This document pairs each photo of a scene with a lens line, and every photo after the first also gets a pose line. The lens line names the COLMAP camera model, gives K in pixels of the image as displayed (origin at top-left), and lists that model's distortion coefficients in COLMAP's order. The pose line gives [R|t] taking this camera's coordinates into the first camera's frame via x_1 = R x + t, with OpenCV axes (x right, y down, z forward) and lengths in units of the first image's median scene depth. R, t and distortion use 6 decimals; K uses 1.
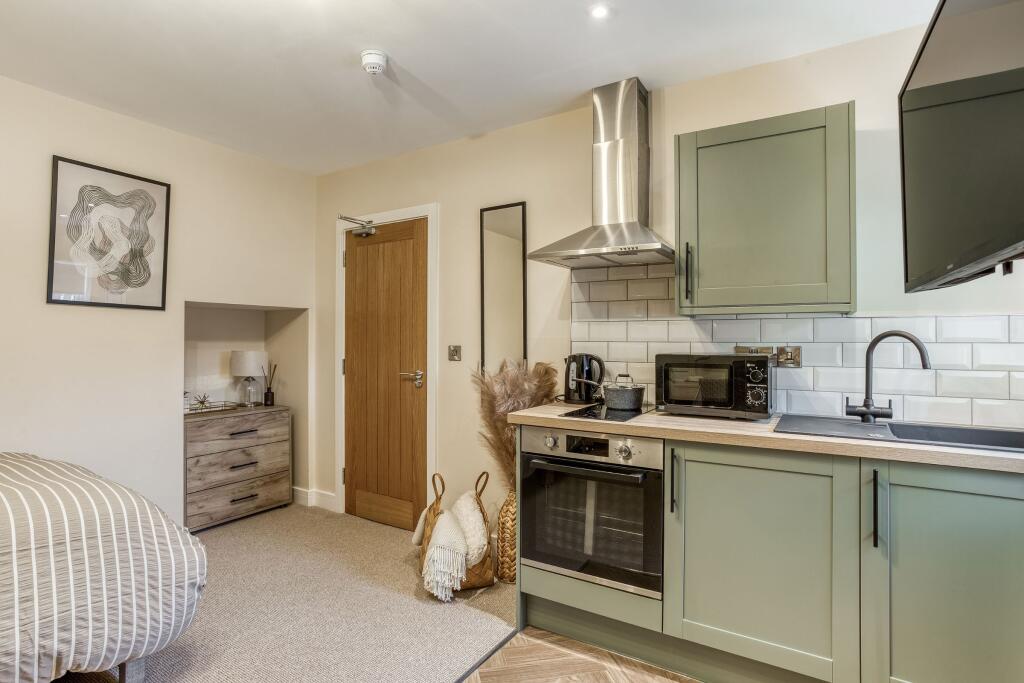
lens RADIAL K [[504.9, 0, 512.0], [0, 504.9, 341.5], [0, 0, 1]] dist [-0.001763, 0.000865]
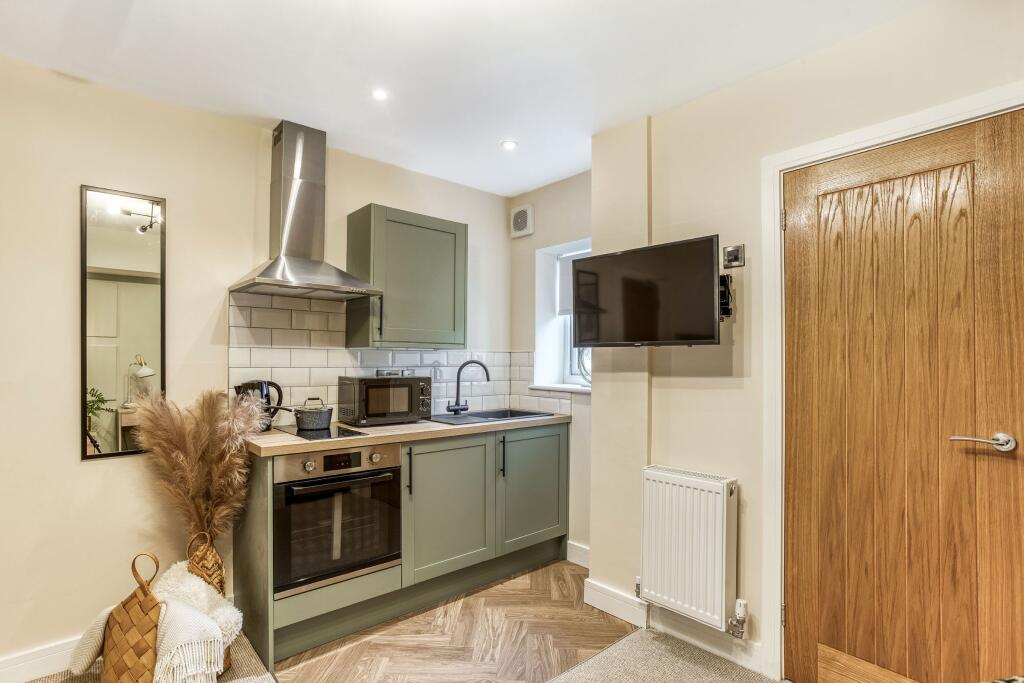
lens RADIAL K [[508.8, 0, 511.0], [0, 508.8, 356.9], [0, 0, 1]] dist [-0.000064, 0.000390]
pose [[0.325706, 0.005636, 0.945454, -0.796433], [0.000672, 0.999981, -0.006193, -0.019760], [-0.945471, 0.002652, 0.325696, 0.268782]]
